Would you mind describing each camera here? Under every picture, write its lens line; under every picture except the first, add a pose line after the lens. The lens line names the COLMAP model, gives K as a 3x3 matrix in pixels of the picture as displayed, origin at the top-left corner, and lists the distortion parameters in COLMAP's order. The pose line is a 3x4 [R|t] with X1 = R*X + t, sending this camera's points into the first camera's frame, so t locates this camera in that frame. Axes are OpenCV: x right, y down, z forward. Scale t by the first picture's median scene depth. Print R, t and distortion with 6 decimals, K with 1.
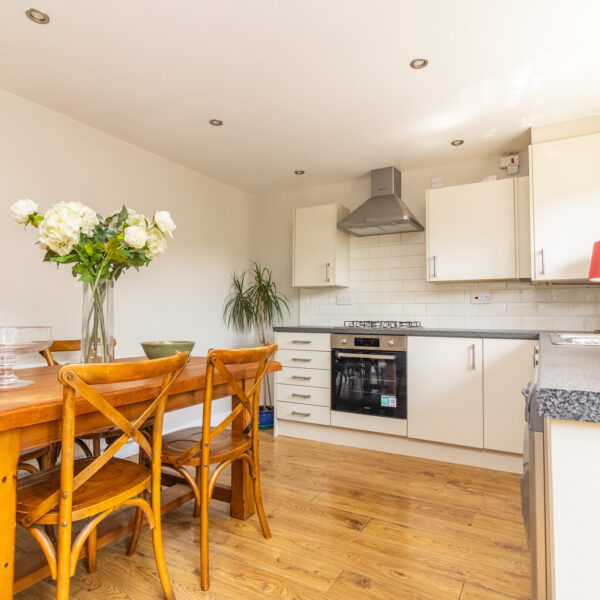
lens RADIAL K [[426.7, 0, 300.0], [0, 426.7, 300.0], [0, 0, 1]] dist [-0.001984, -0.000774]
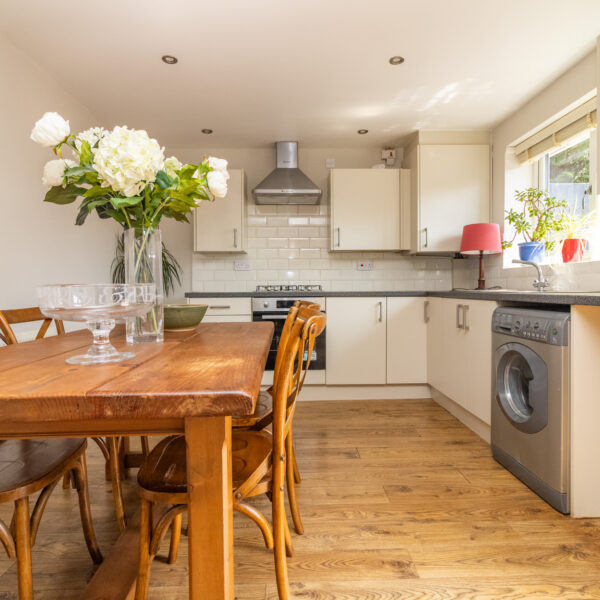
lens RADIAL K [[417.6, 0, 300.0], [0, 417.6, 300.0], [0, 0, 1]] dist [-0.000633, -0.001045]
pose [[0.854166, -0.026341, 0.519332, -0.361863], [-0.007396, 0.998000, 0.062785, 0.020889], [-0.519947, -0.057470, 0.852263, 0.078767]]
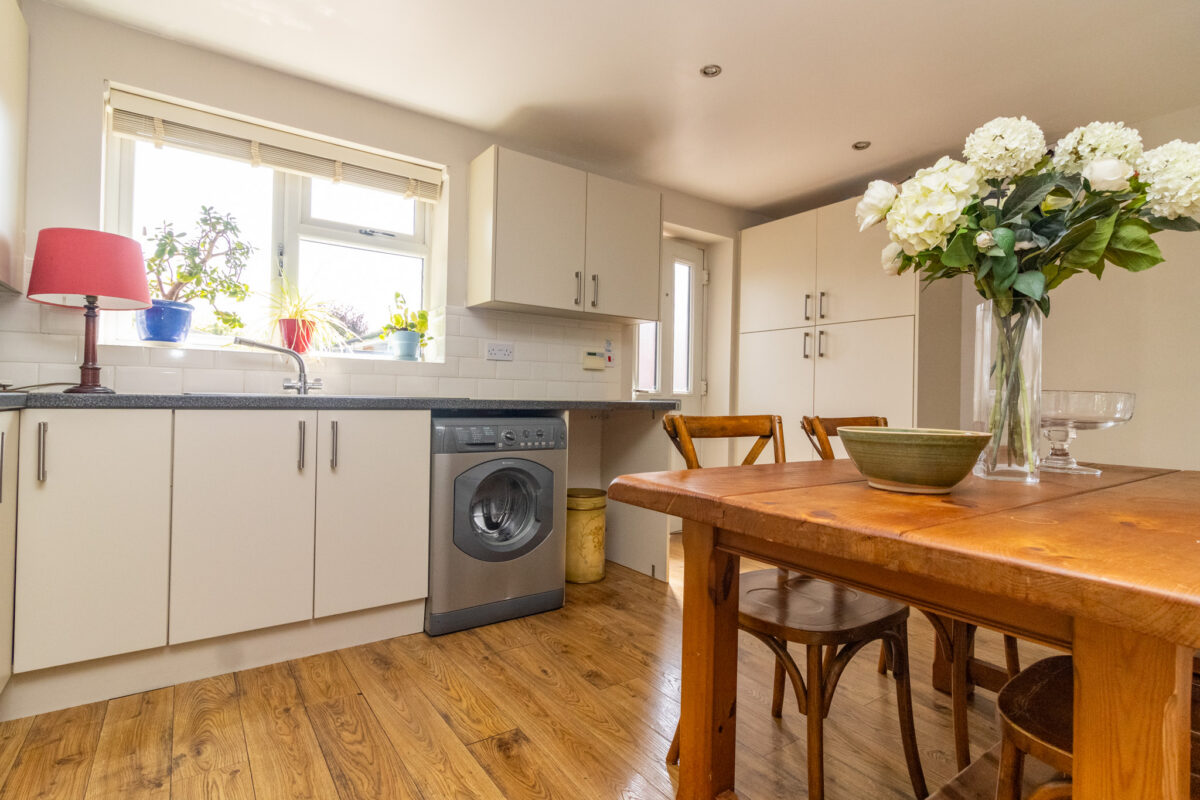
lens RADIAL K [[576.0, 0, 600.1], [0, 576.0, 394.9], [0, 0, 1]] dist [0.000736, 0.000221]
pose [[-0.904986, -0.009423, 0.425336, -0.181304], [-0.031556, 0.998488, -0.045021, 0.070635], [-0.424269, -0.054165, -0.903915, 1.045135]]
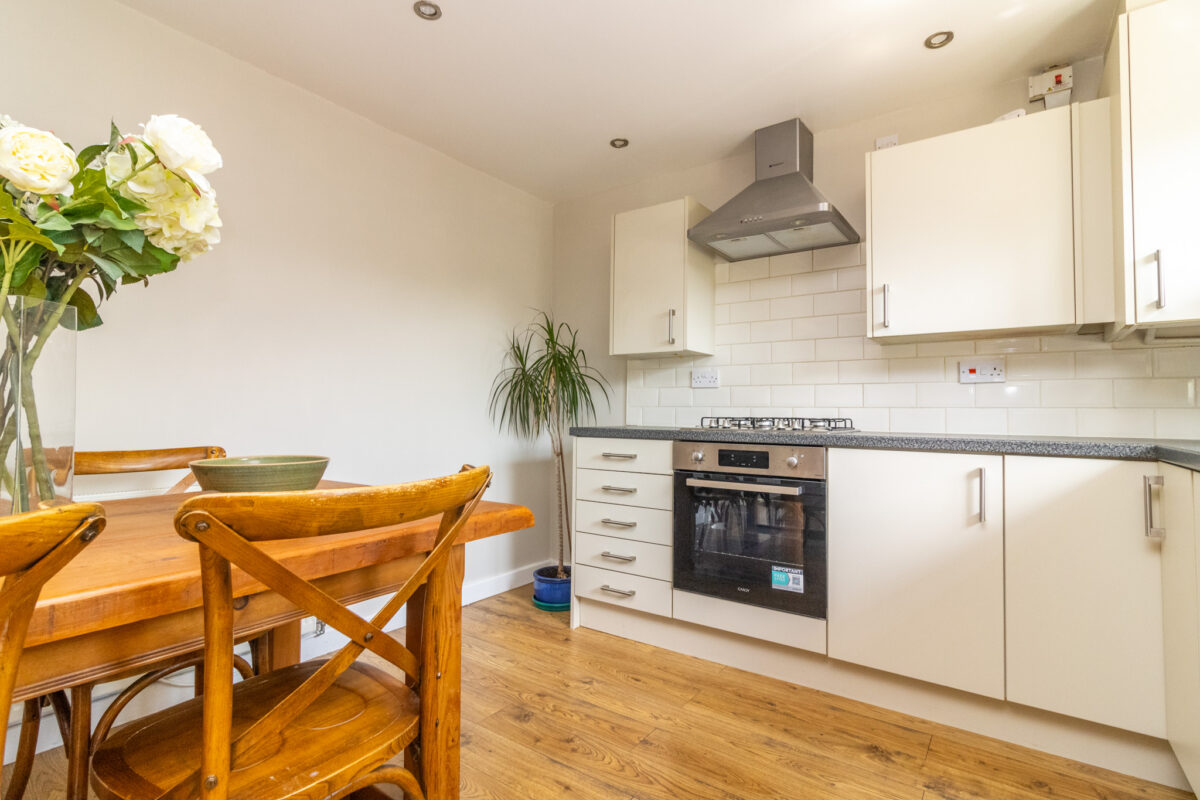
lens RADIAL K [[576.0, 0, 600.1], [0, 576.0, 394.9], [0, 0, 1]] dist [0.000736, 0.000221]
pose [[0.993871, 0.000773, -0.110544, 0.062480], [-0.000246, 0.999989, 0.004779, 0.020098], [0.110547, -0.004723, 0.993860, 0.299948]]
